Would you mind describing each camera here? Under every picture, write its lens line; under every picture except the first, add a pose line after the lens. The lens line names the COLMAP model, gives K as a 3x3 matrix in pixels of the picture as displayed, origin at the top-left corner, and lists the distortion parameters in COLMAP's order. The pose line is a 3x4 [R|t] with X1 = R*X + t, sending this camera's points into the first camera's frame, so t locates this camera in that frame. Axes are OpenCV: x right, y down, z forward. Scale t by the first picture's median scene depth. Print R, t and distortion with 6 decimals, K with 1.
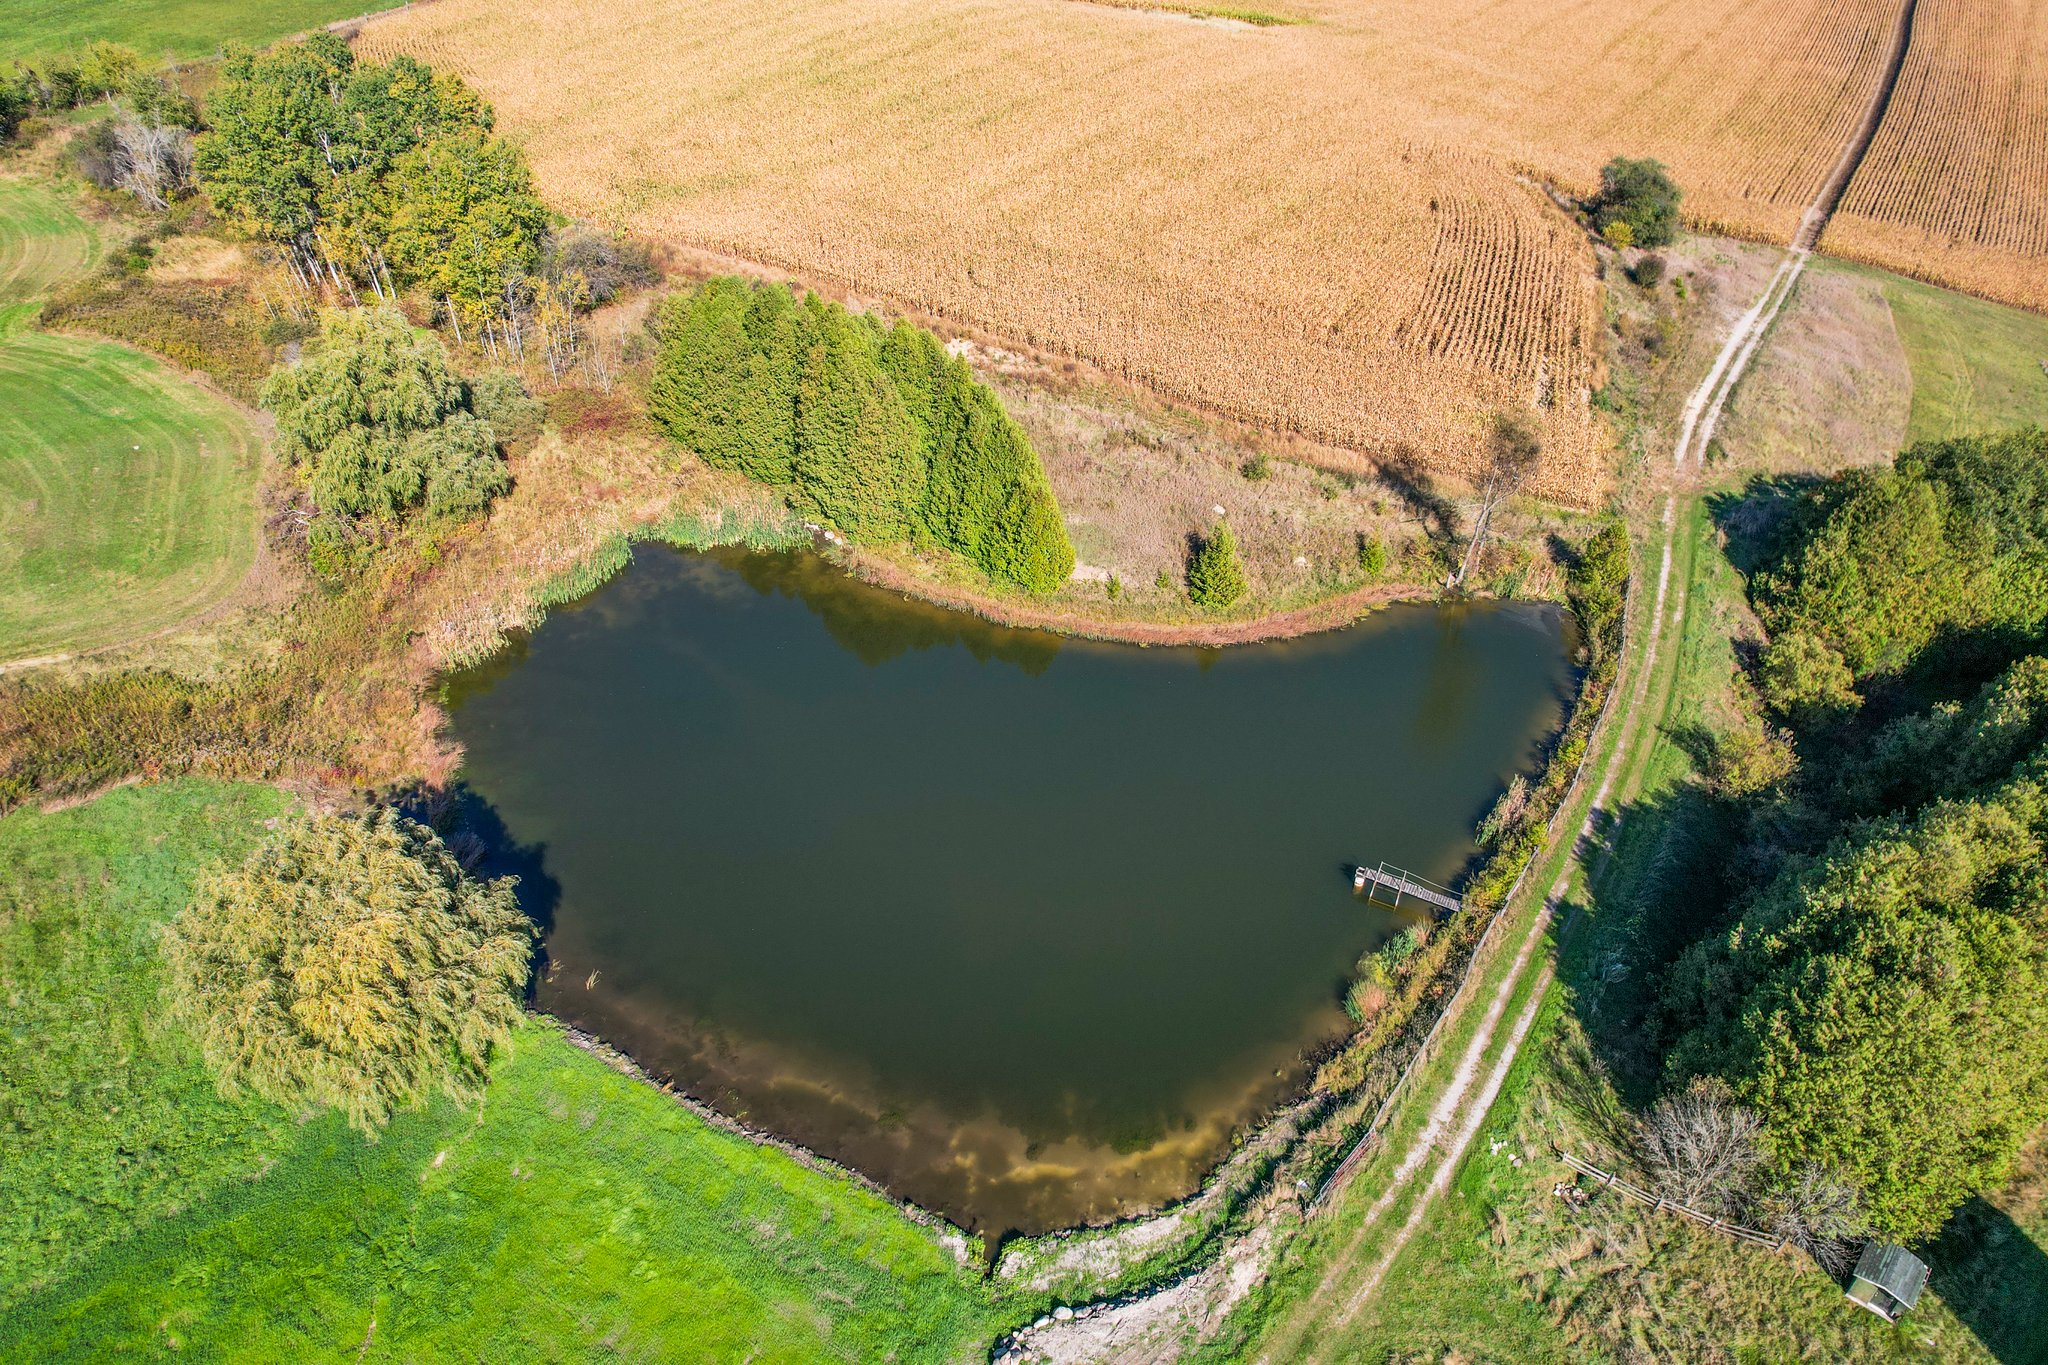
lens RADIAL K [[1310.9, 0, 1024.7], [0, 1310.9, 687.6], [0, 0, 1]] dist [-0.074524, 0.067915]
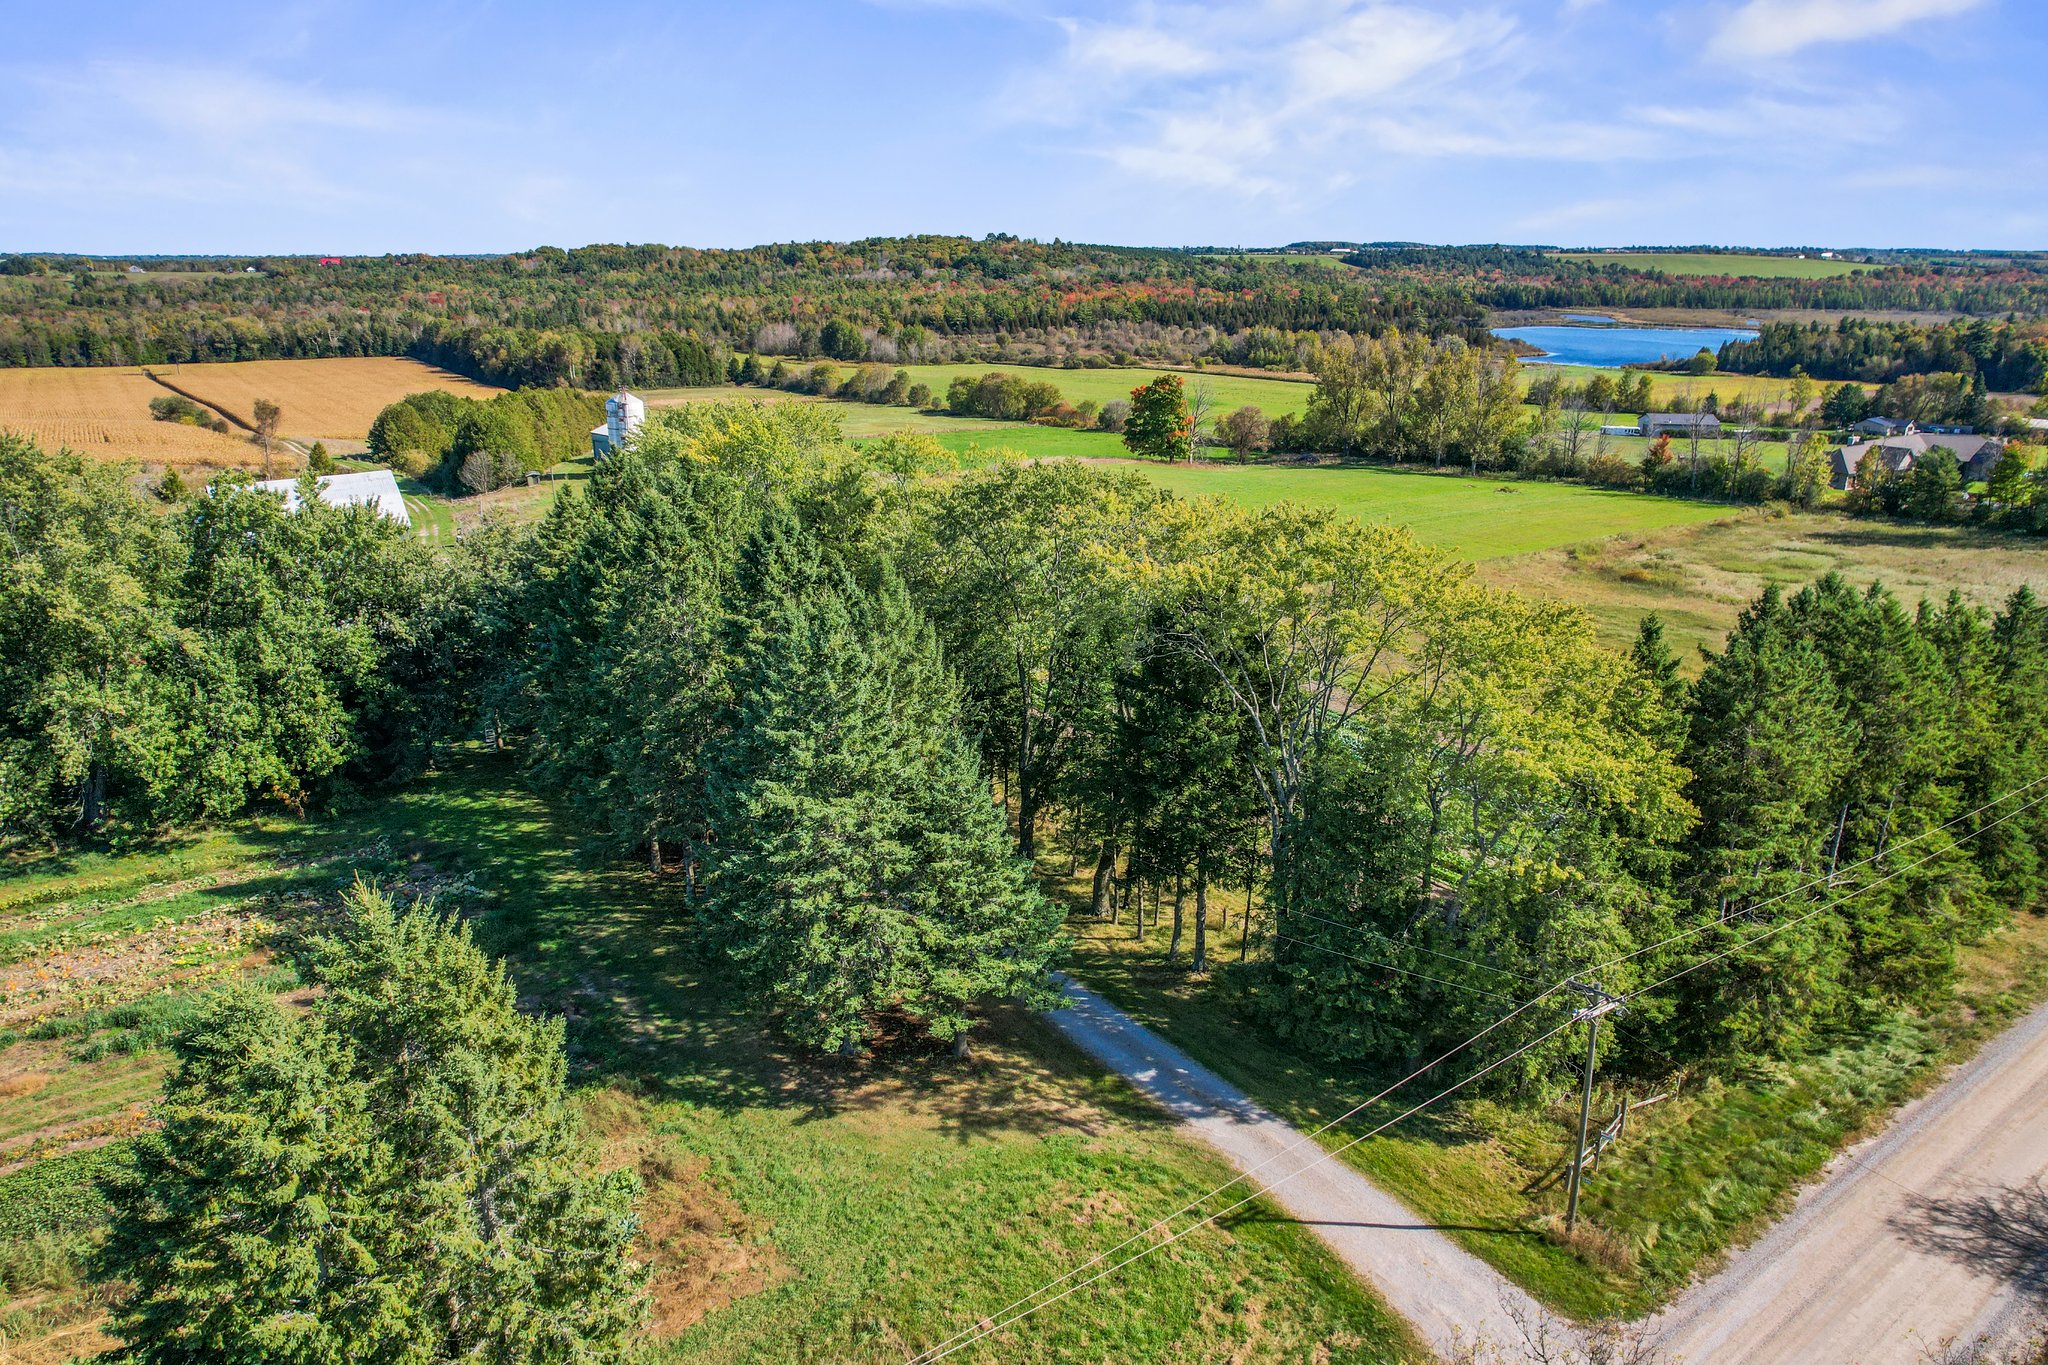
lens RADIAL K [[1310.9, 0, 1025.1], [0, 1310.9, 666.7], [0, 0, 1]] dist [-0.074524, 0.067915]
pose [[0.355332, -0.292168, 0.887906, -1.276317], [0.597562, 0.801446, 0.024579, 0.900608], [-0.718789, 0.521845, 0.459368, -0.814290]]
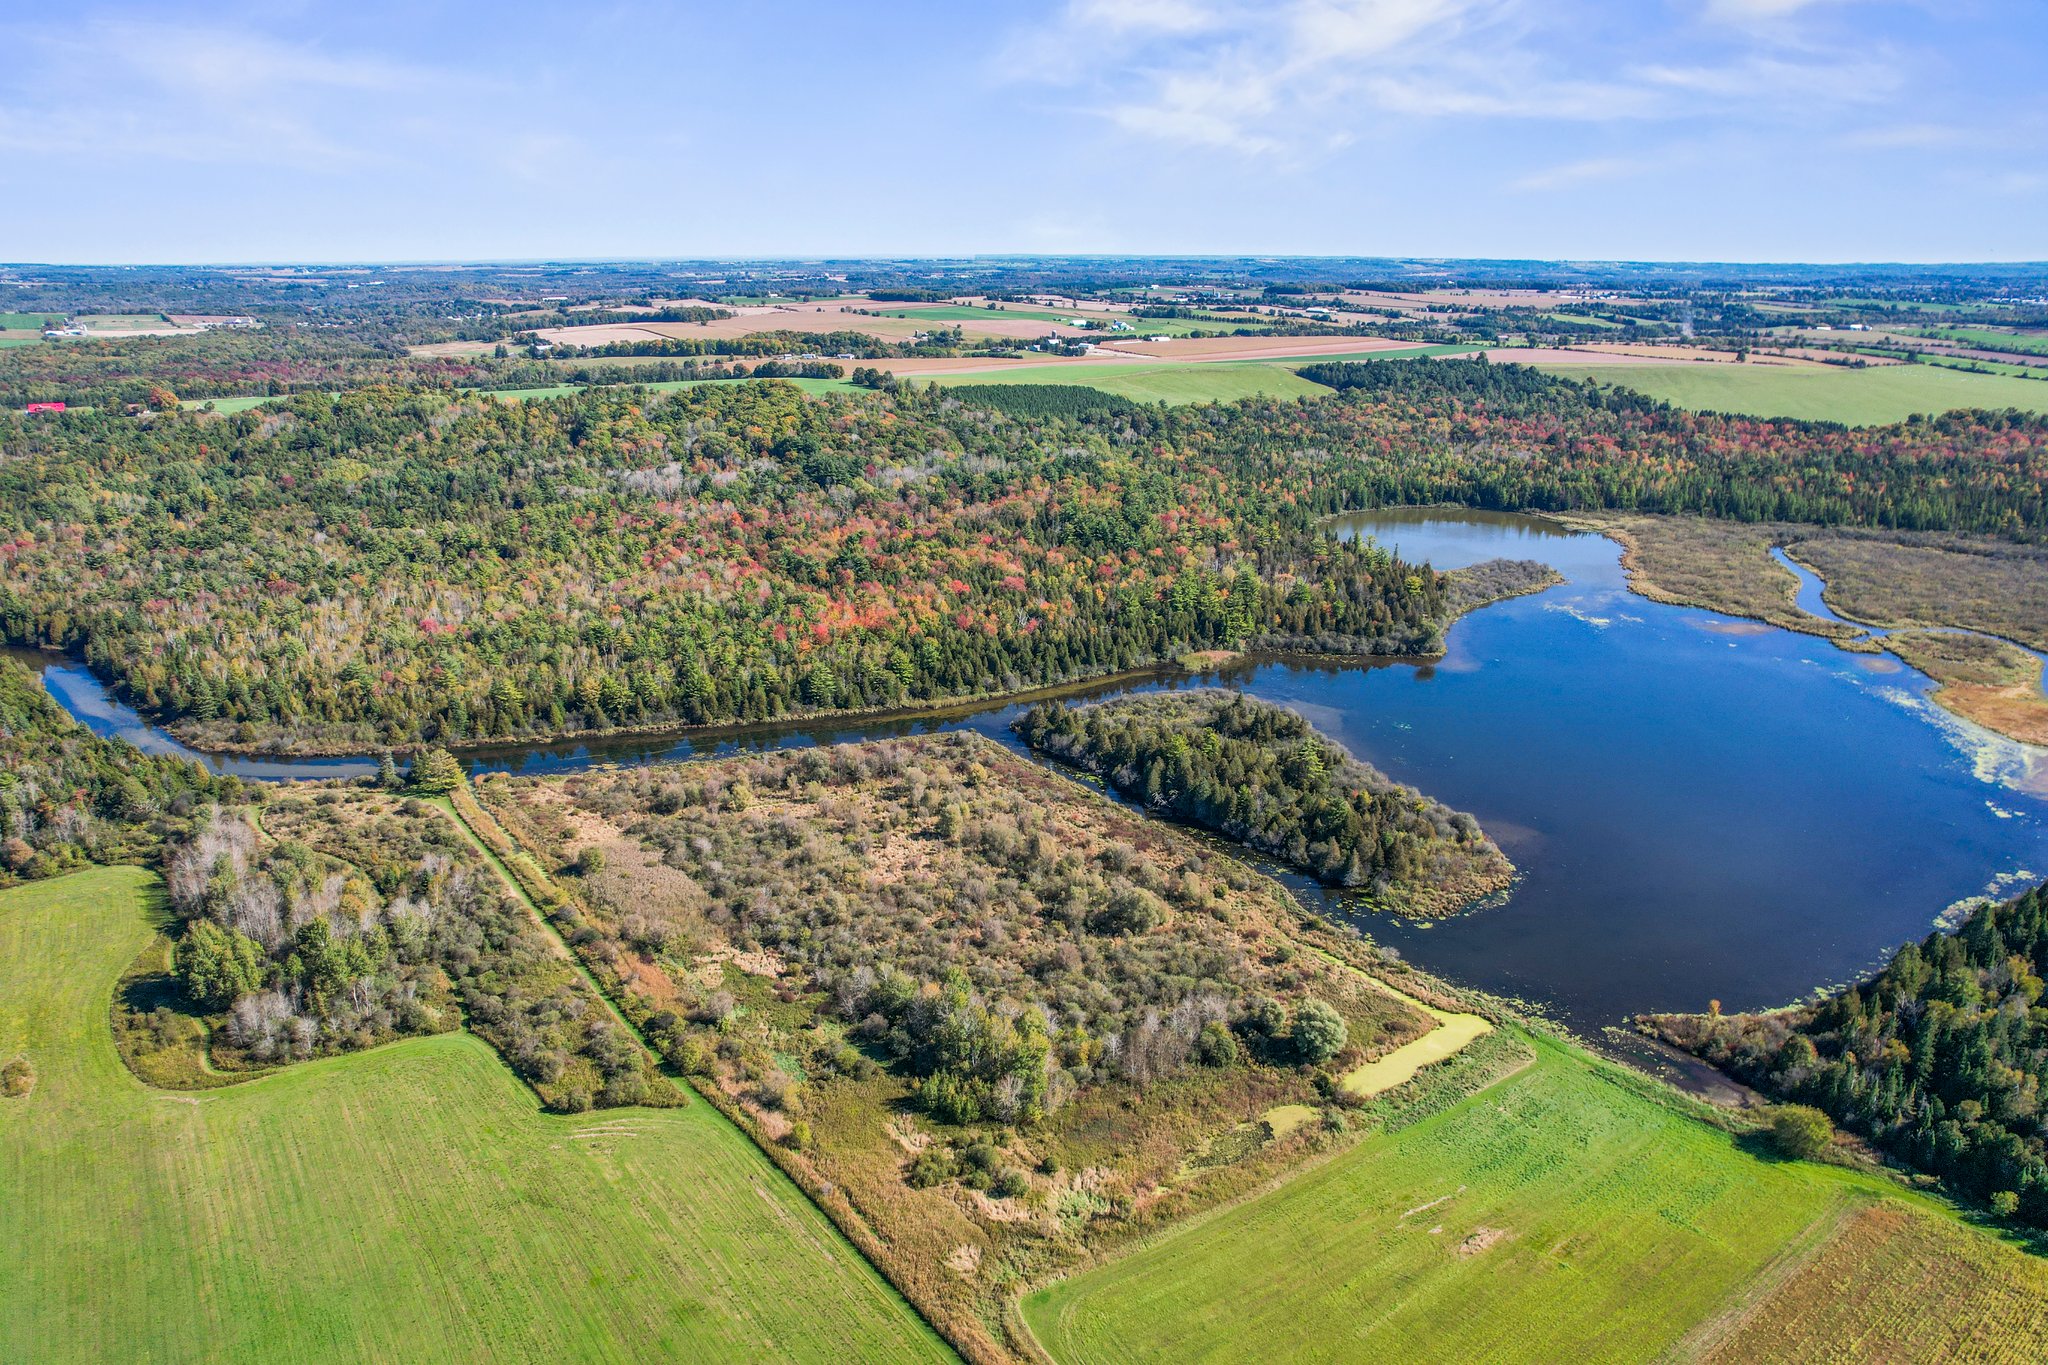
lens RADIAL K [[1310.9, 0, 1023.8], [0, 1310.9, 681.9], [0, 0, 1]] dist [-0.074524, 0.067915]
pose [[0.357076, -0.303883, 0.883262, 2.434358], [0.595398, 0.802648, 0.035447, -0.189642], [-0.719721, 0.513235, 0.467538, -1.673618]]
